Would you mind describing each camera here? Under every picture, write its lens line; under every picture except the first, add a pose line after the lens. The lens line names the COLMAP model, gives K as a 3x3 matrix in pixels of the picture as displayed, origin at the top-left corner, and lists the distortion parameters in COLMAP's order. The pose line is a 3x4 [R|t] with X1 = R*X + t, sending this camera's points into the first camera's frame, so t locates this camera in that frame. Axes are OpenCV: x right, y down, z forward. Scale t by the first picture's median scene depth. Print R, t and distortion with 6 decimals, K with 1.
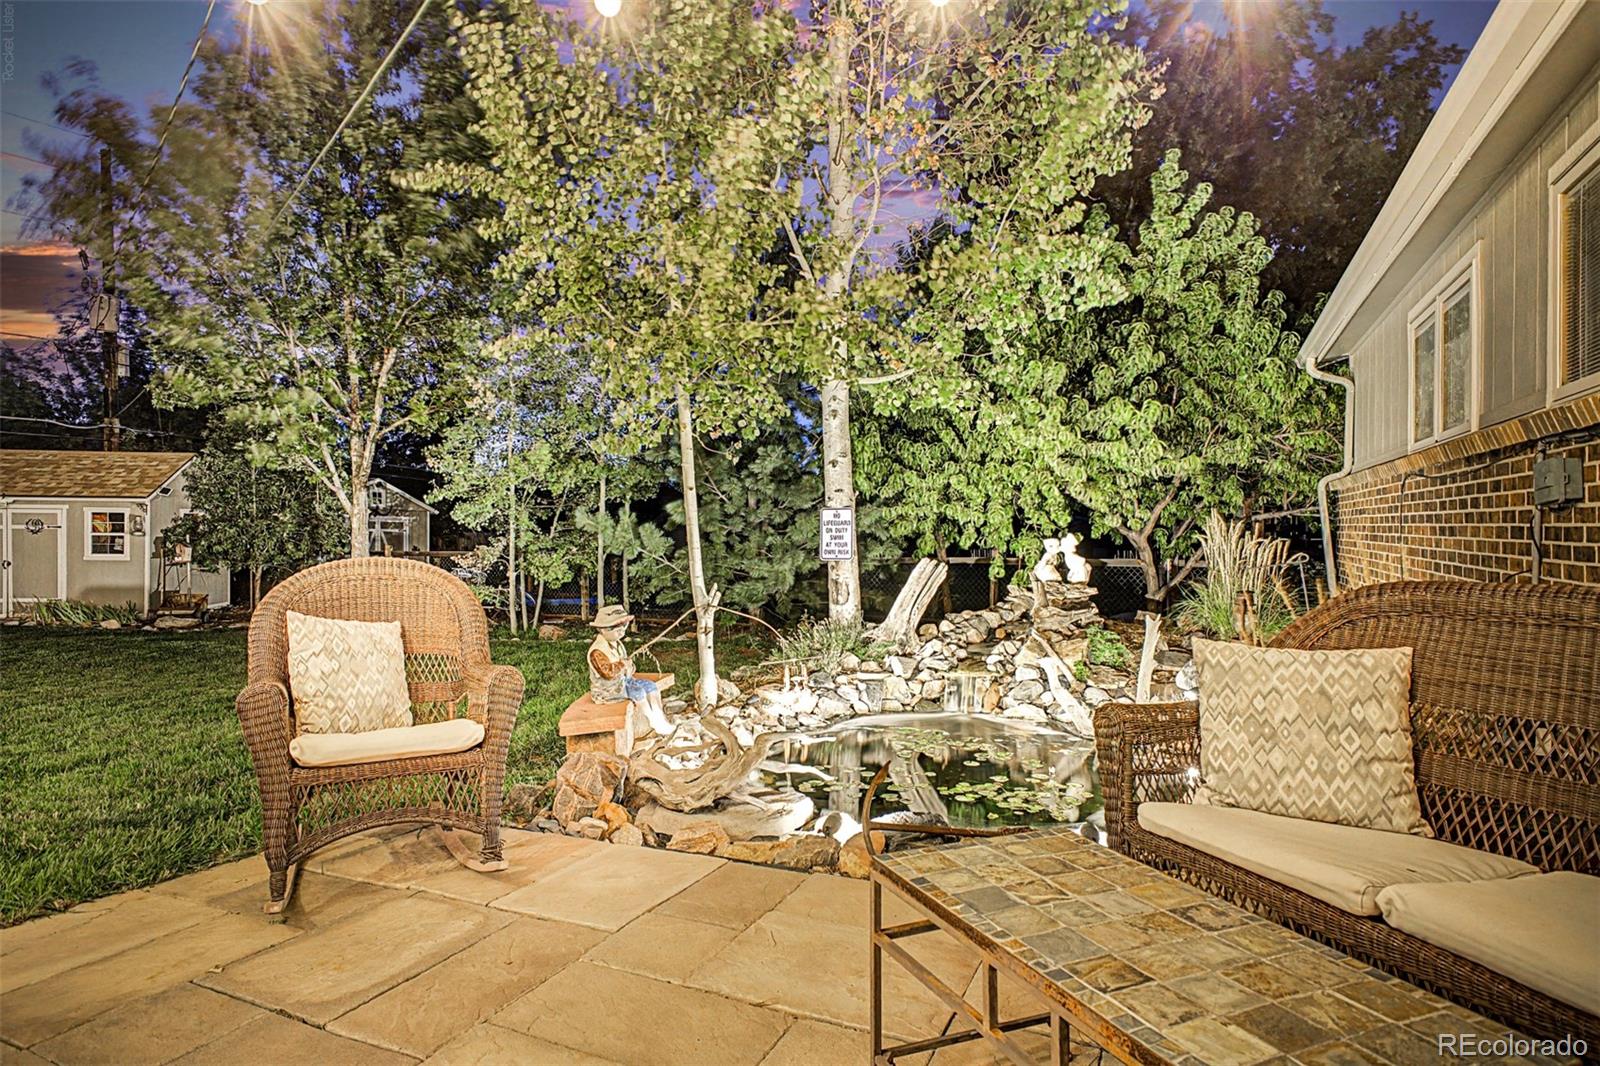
lens RADIAL K [[867.9, 0, 826.0], [0, 867.9, 530.8], [0, 0, 1]] dist [0.027653, -0.009342]
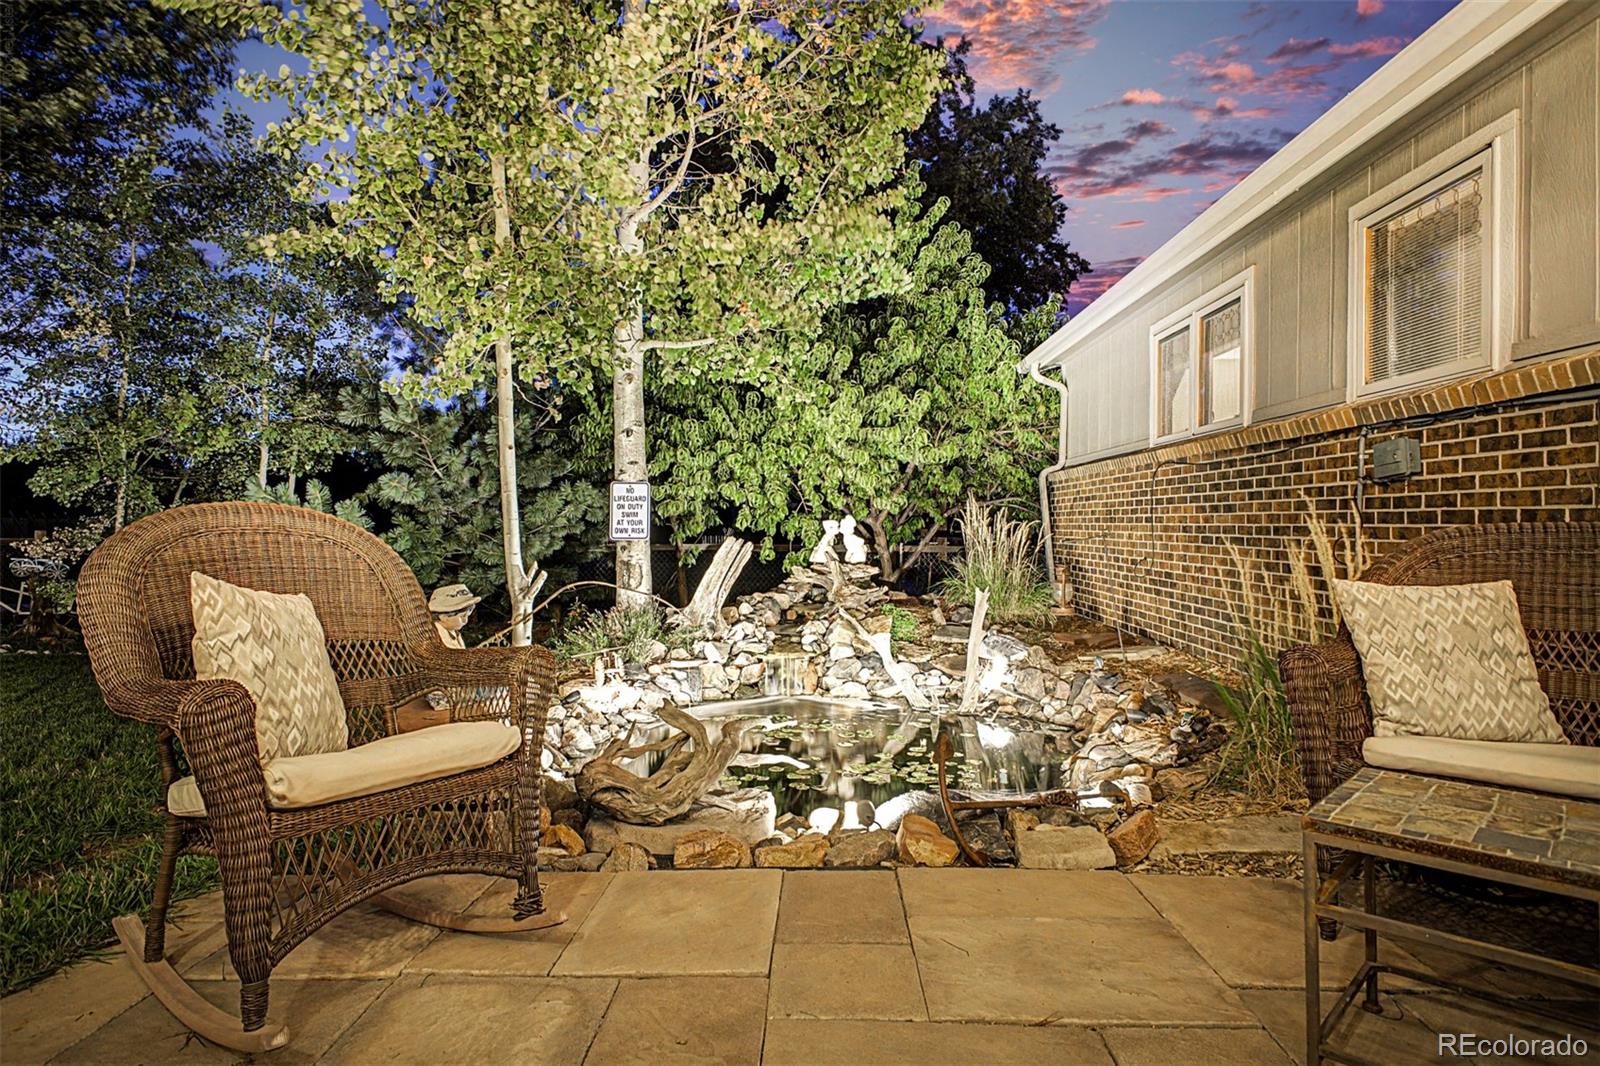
lens RADIAL K [[867.9, 0, 805.6], [0, 867.9, 518.7], [0, 0, 1]] dist [0.027653, -0.009342]
pose [[0.918200, 0.012945, 0.395906, -0.186662], [-0.008525, 0.999880, -0.012922, 0.023188], [-0.396026, 0.008490, 0.918200, 0.097788]]
